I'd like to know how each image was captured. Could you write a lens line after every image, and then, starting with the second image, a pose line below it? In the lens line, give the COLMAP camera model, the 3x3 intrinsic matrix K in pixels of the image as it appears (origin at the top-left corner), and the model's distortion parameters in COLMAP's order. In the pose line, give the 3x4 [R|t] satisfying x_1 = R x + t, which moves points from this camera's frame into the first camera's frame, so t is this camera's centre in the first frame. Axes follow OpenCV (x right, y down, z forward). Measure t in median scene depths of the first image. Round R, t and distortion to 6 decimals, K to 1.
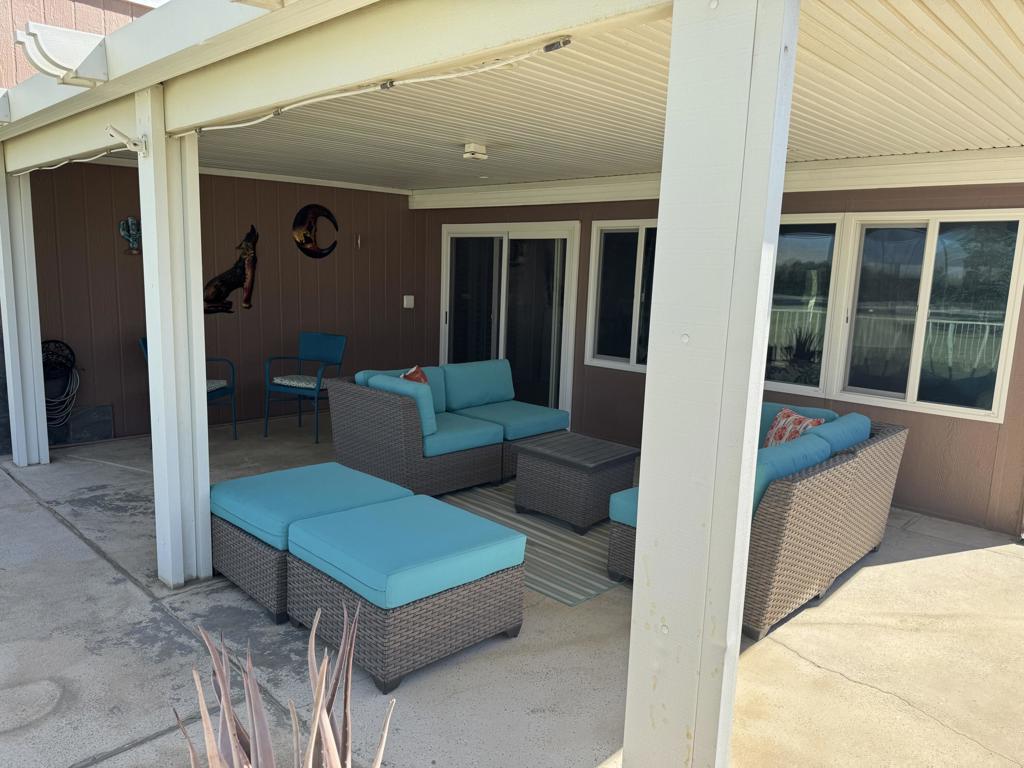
lens RADIAL K [[724.0, 0, 513.6], [0, 724.0, 380.8], [0, 0, 1]] dist [0.071813, -0.100377]
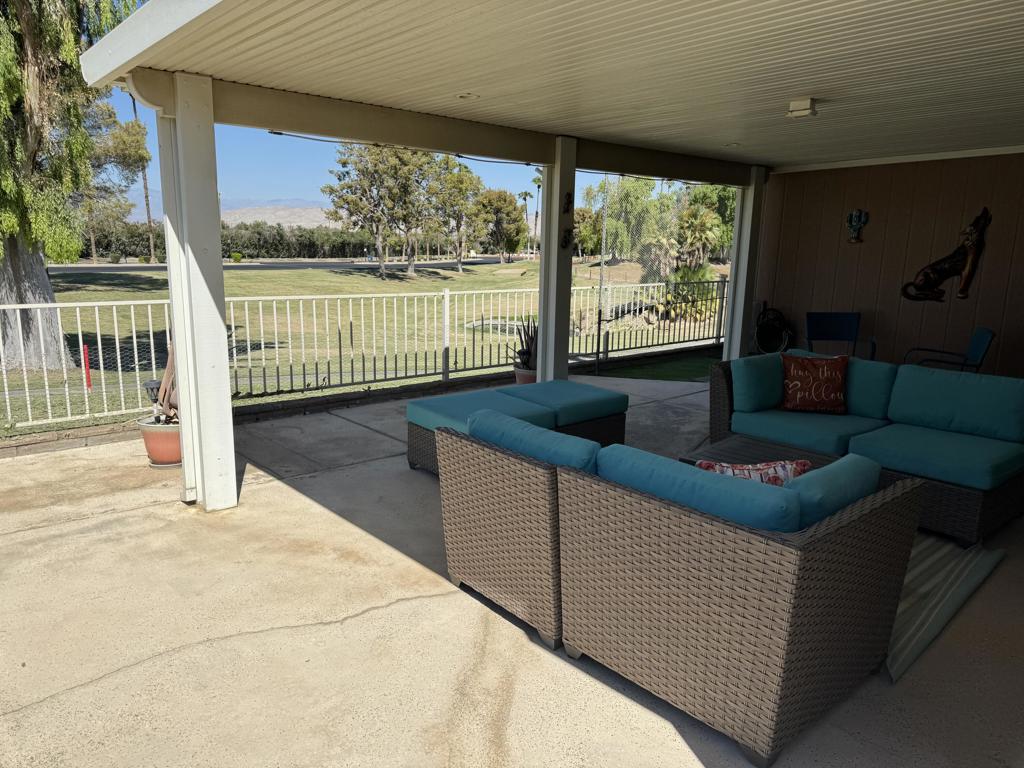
lens RADIAL K [[724.0, 0, 512.7], [0, 724.0, 386.8], [0, 0, 1]] dist [0.071813, -0.100377]
pose [[-0.086877, 0.154017, -0.984241, 0.622481], [-0.185440, 0.968209, 0.167877, -0.043109], [0.978808, 0.197102, -0.055555, 0.531537]]
